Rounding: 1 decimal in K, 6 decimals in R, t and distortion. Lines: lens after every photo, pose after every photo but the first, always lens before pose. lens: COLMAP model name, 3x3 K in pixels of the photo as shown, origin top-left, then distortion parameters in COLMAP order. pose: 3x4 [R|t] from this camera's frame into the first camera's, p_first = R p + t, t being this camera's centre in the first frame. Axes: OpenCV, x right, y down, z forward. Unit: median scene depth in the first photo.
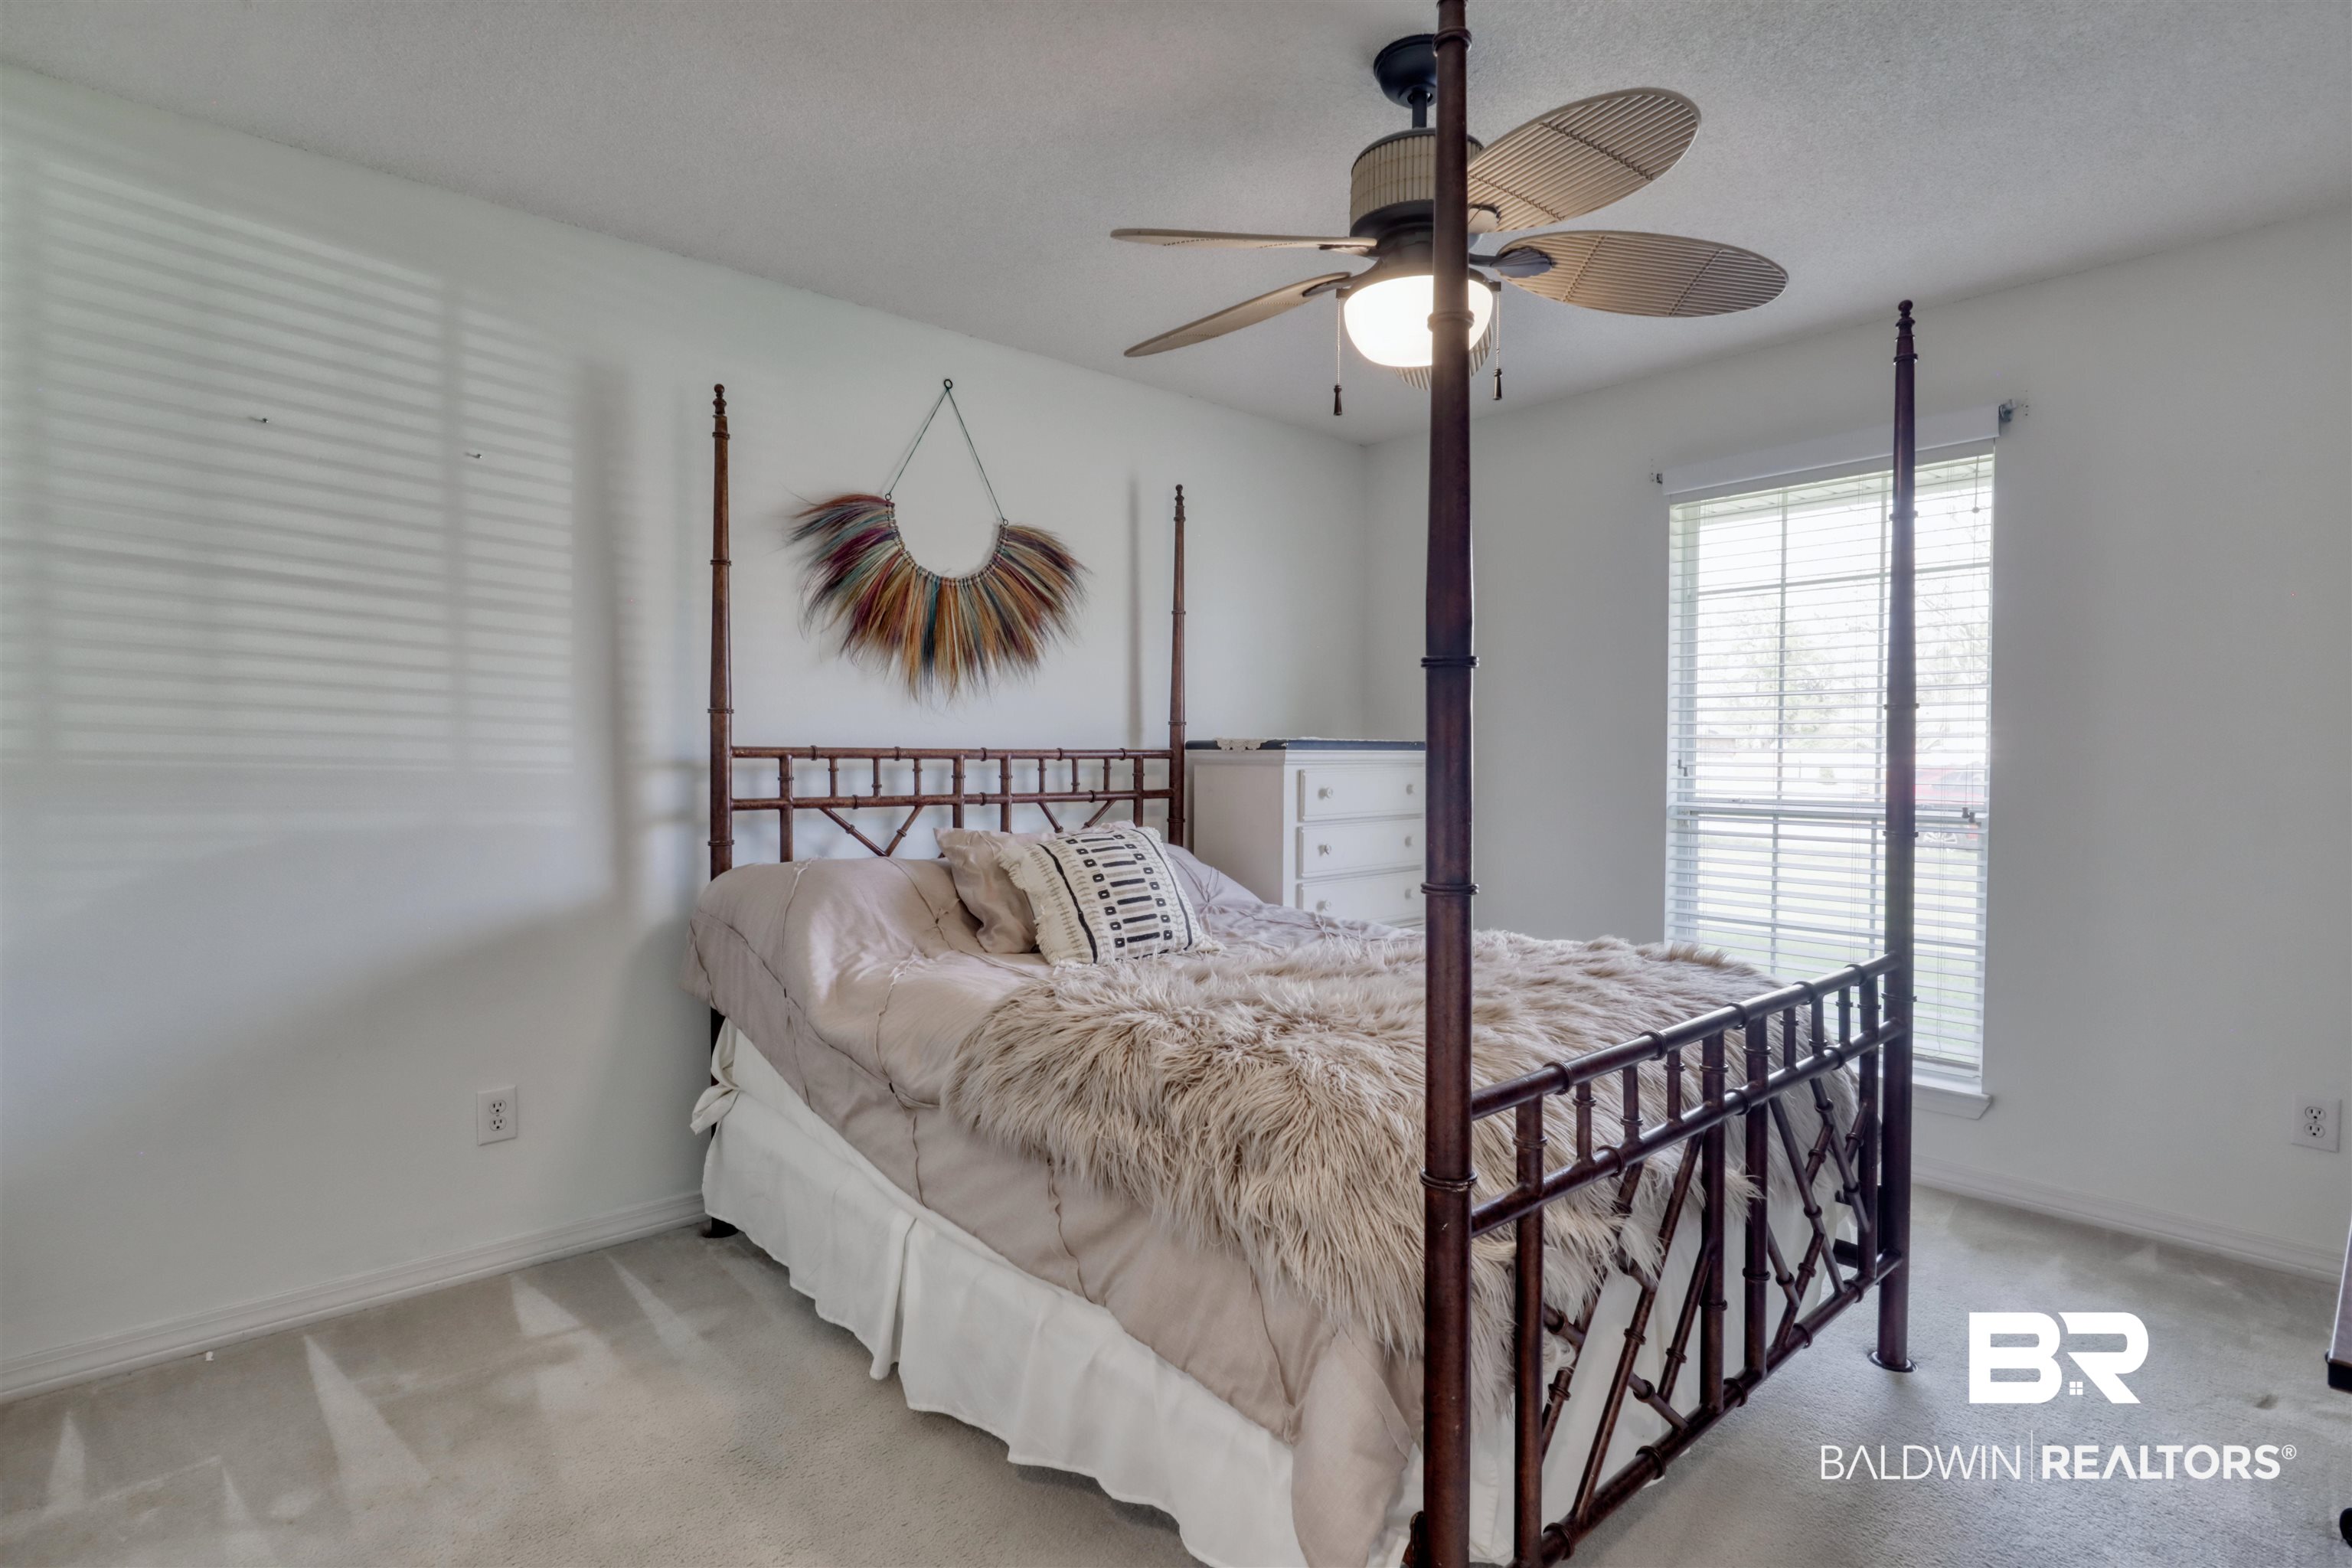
lens RADIAL K [[1156.9, 0, 1183.5], [0, 1156.9, 781.0], [0, 0, 1]] dist [-0.001824, -0.001390]
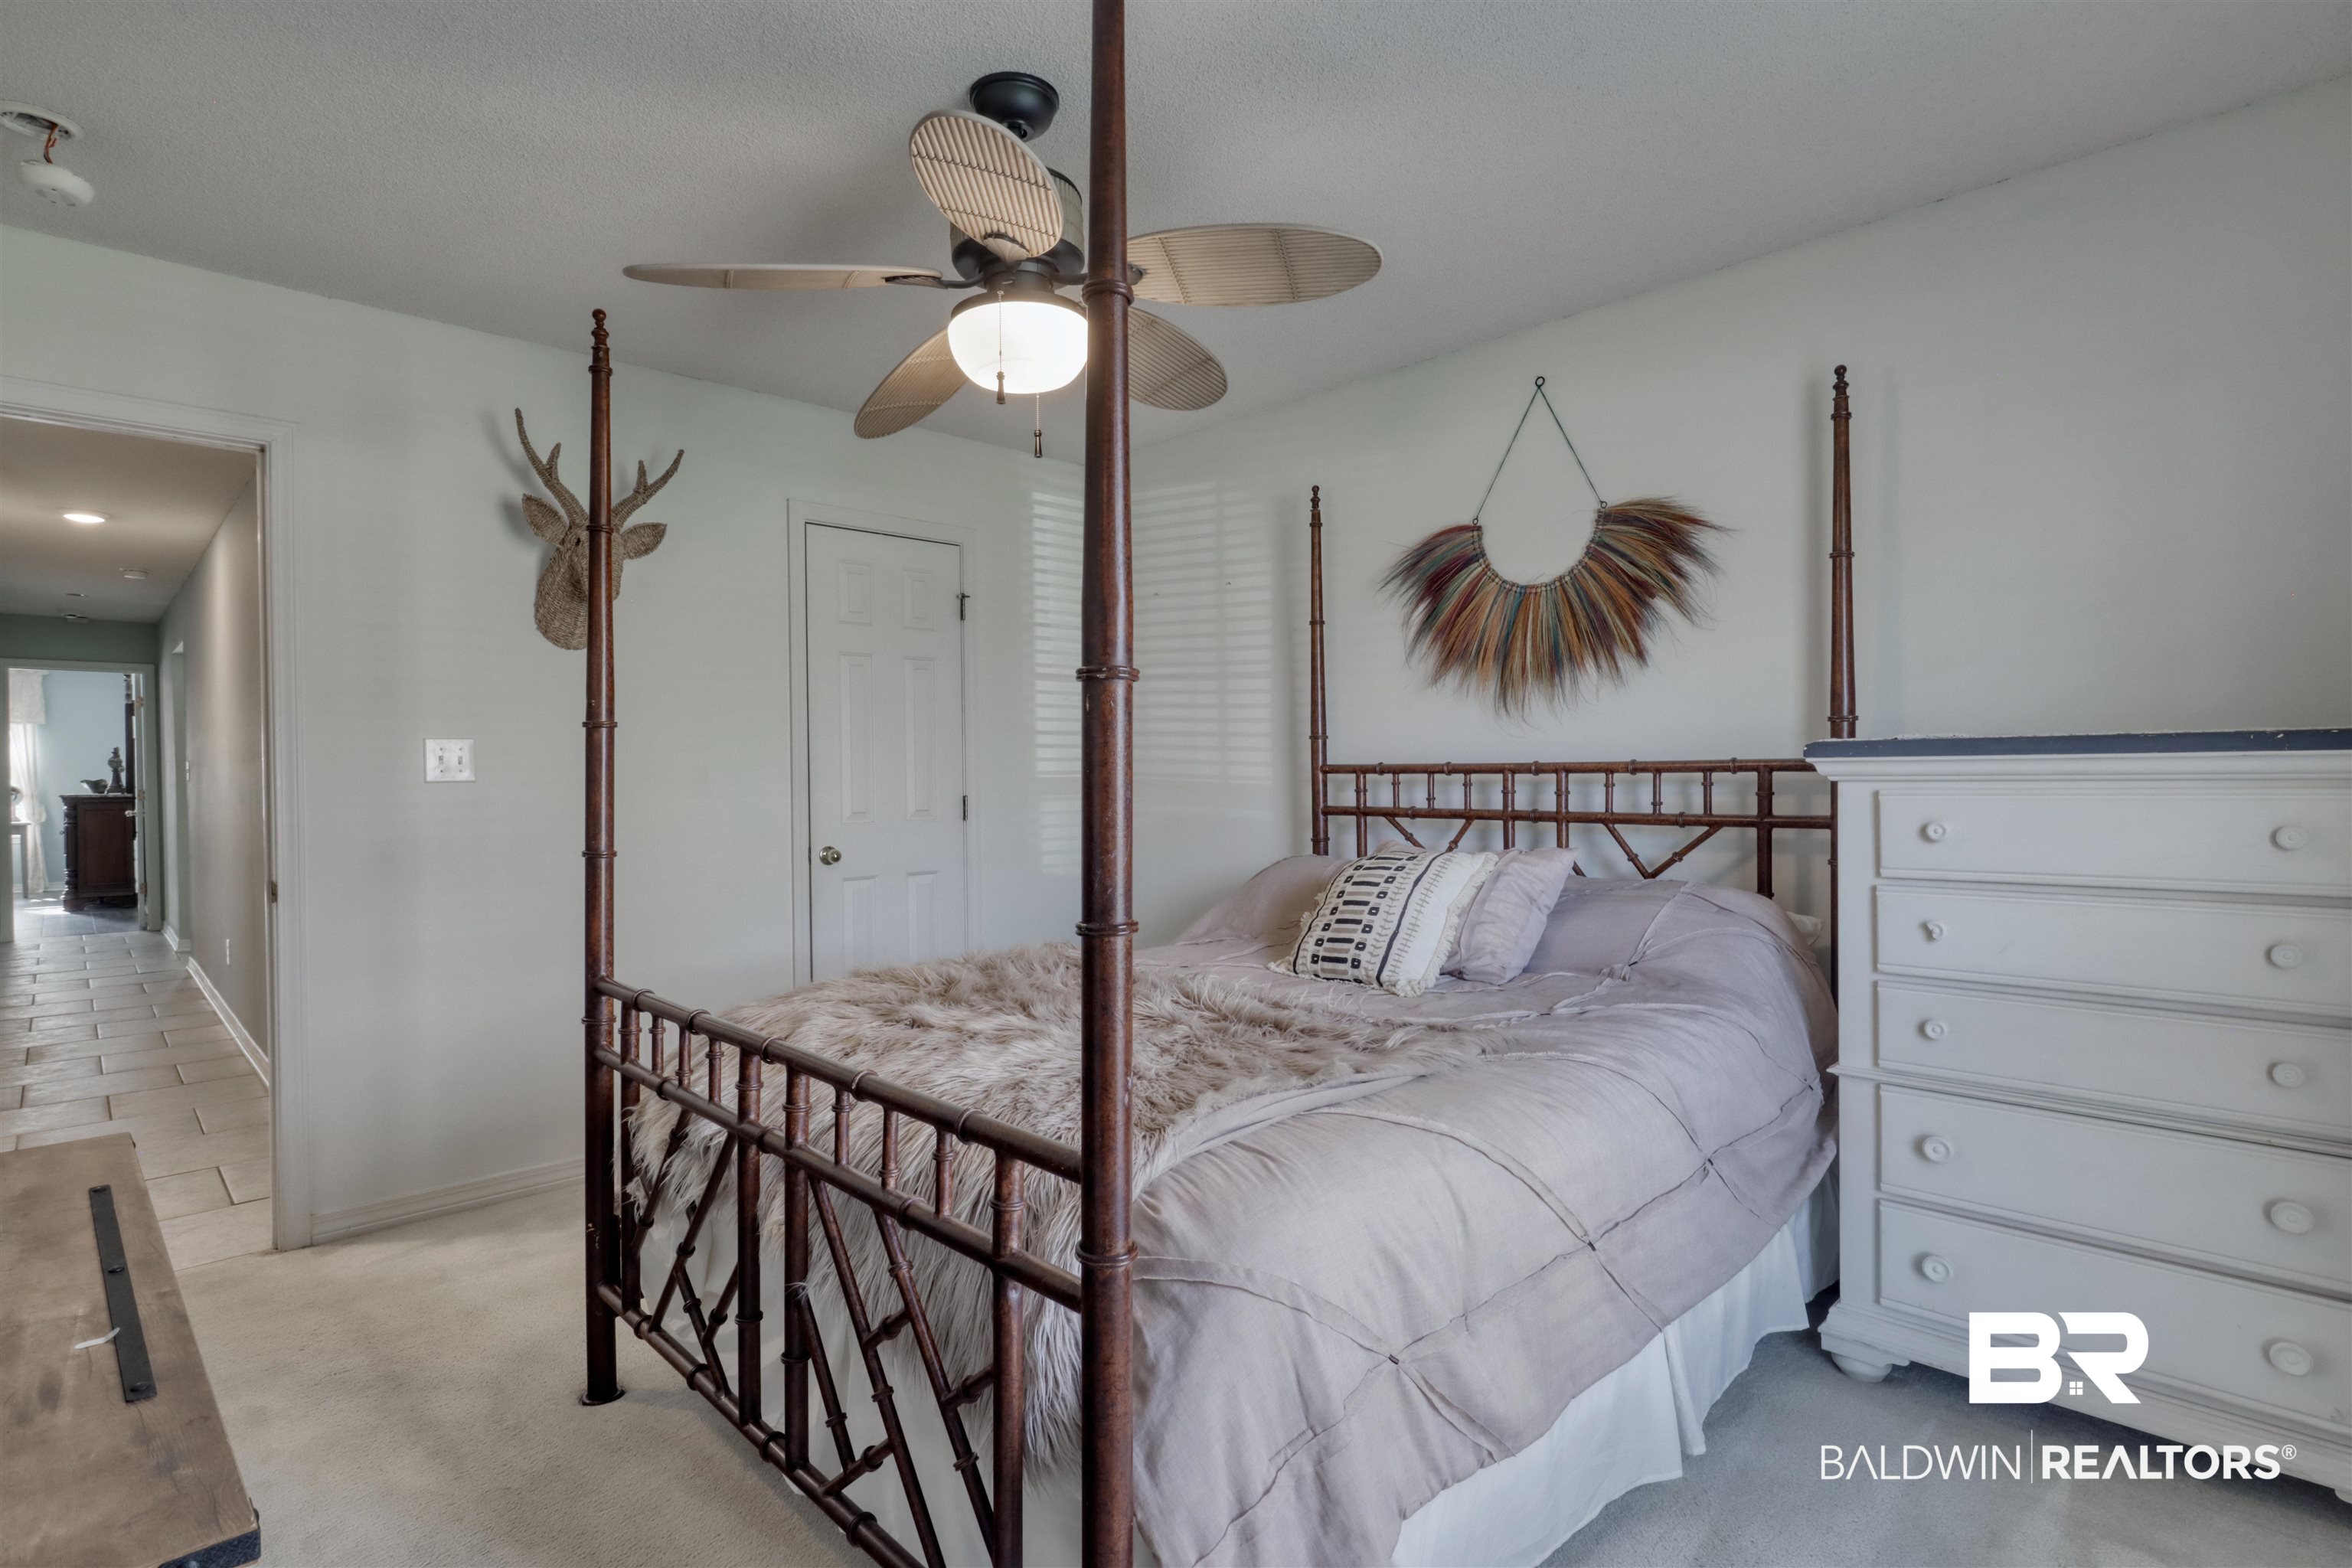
lens RADIAL K [[1156.9, 0, 1183.5], [0, 1156.9, 781.0], [0, 0, 1]] dist [-0.001824, -0.001390]
pose [[0.039217, 0.005176, -0.999217, 0.798750], [-0.014987, 0.999877, 0.004591, -0.013857], [0.999118, 0.014795, 0.039290, 0.723025]]
